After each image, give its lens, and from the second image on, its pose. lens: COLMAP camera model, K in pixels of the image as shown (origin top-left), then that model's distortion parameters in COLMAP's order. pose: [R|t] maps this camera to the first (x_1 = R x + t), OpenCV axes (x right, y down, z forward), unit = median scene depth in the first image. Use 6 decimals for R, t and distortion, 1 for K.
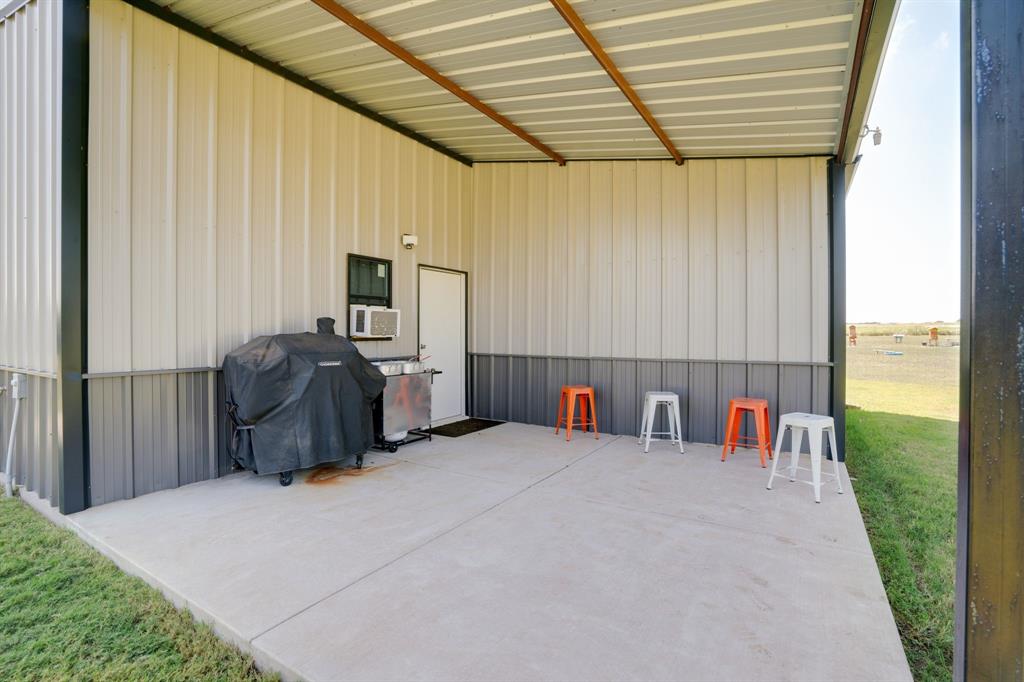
lens RADIAL K [[469.4, 0, 496.4], [0, 469.4, 334.1], [0, 0, 1]] dist [-0.011010, 0.000225]
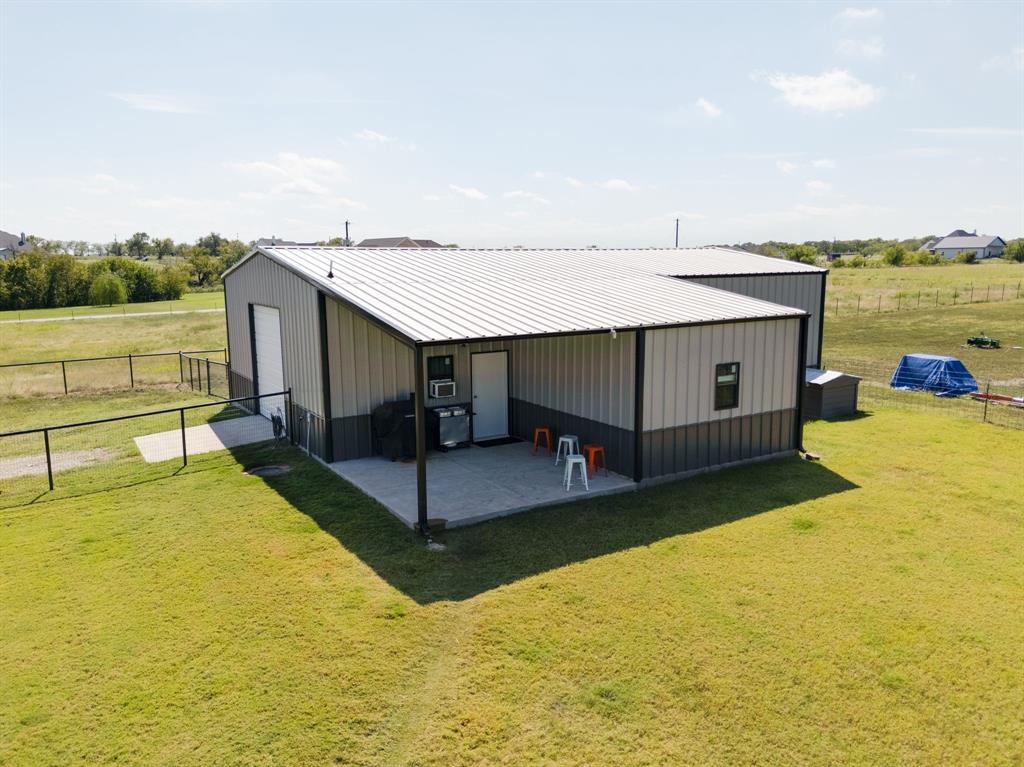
lens RADIAL K [[753.8, 0, 516.4], [0, 753.8, 378.8], [0, 0, 1]] dist [0.092040, -0.106685]
pose [[0.908613, 0.061261, -0.413122, 1.680639], [0.006129, 0.987121, 0.159859, -0.716708], [0.417595, -0.147782, 0.896535, -2.162693]]
